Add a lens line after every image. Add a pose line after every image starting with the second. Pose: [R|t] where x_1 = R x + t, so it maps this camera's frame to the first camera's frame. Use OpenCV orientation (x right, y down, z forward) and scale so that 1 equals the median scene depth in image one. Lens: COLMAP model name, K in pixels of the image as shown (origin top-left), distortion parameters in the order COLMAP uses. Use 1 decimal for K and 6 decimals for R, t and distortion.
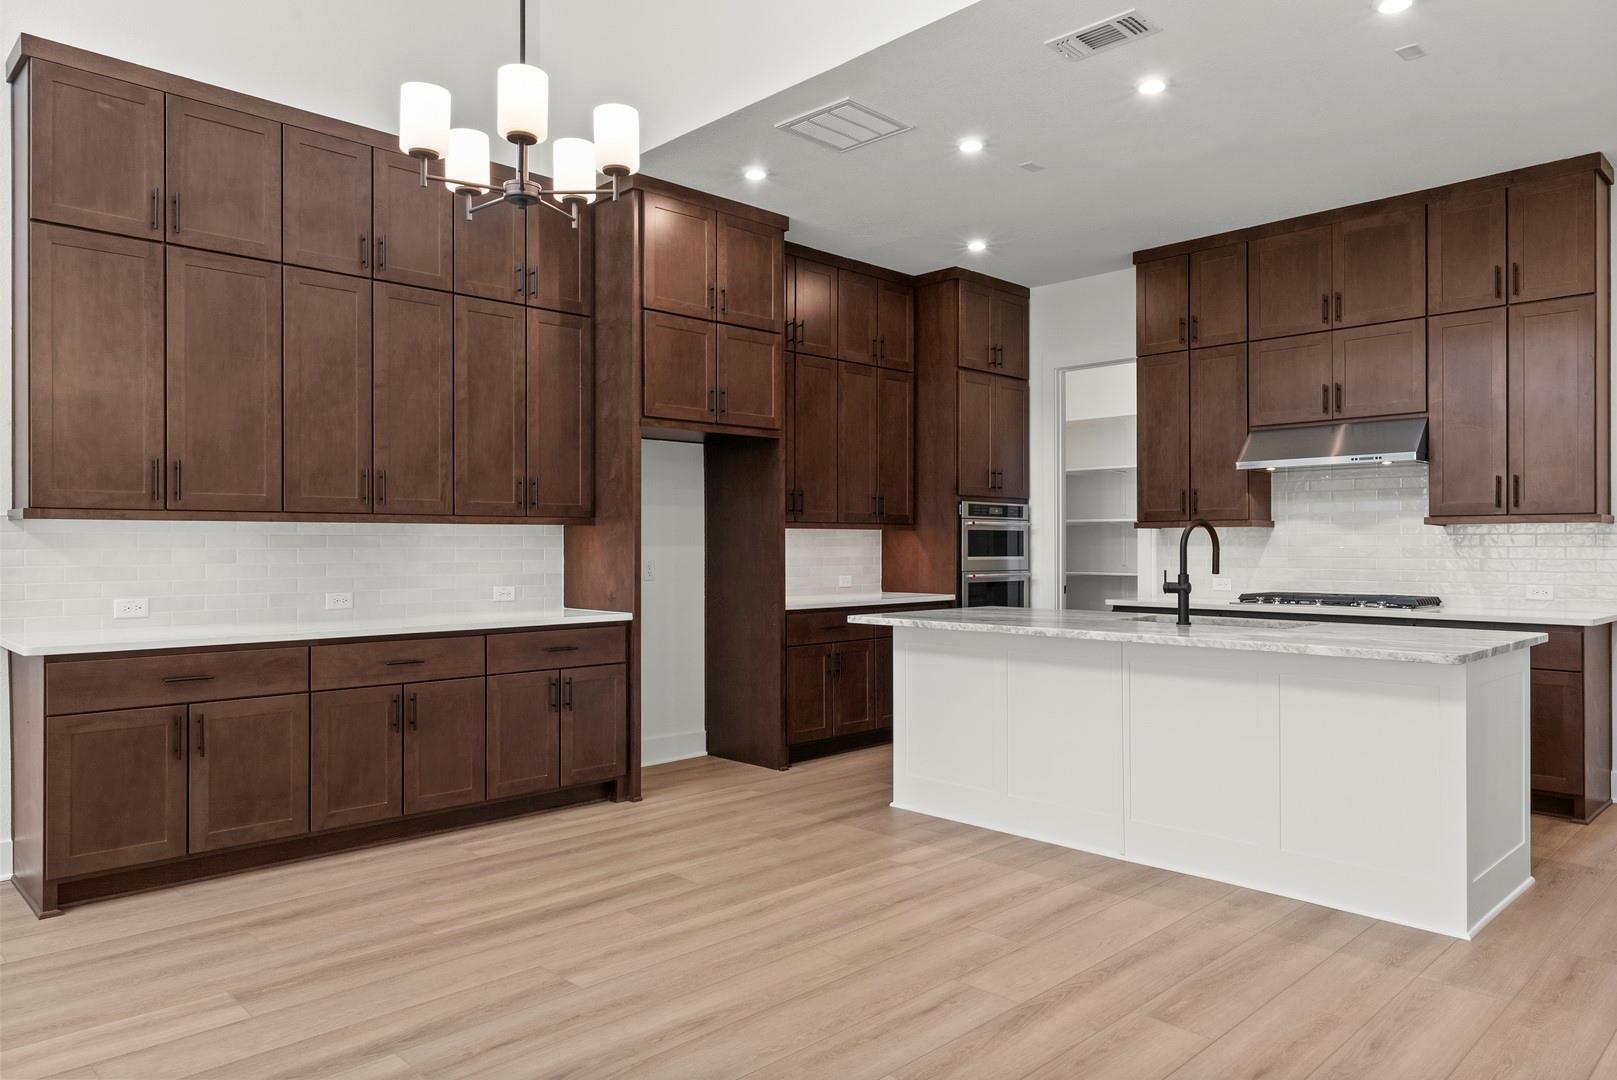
lens RADIAL K [[1083.6, 0, 811.1], [0, 1083.6, 538.5], [0, 0, 1]] dist [0.007024, 0.003130]
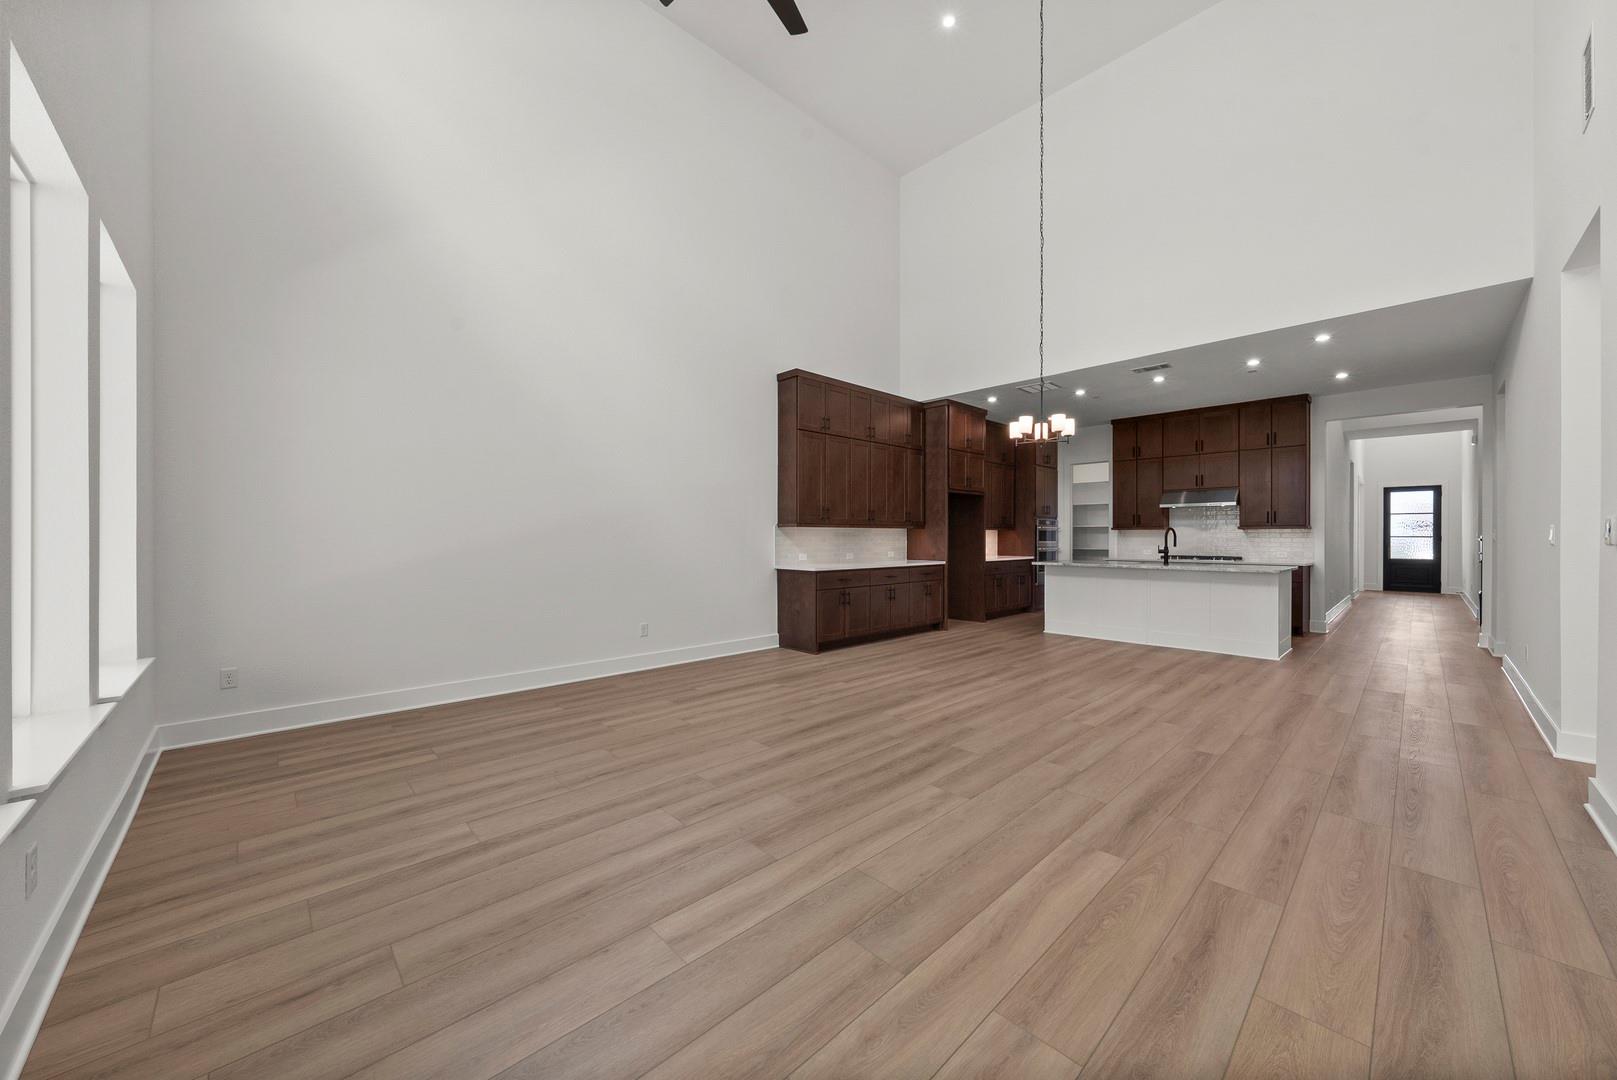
lens RADIAL K [[592.9, 0, 807.5], [0, 592.9, 540.9], [0, 0, 1]] dist [-0.000787, -0.000038]
pose [[0.999885, 0.001659, -0.015101, -0.454532], [-0.001454, 0.999906, 0.013627, -0.001961], [0.015123, -0.013604, 0.999793, -0.456066]]
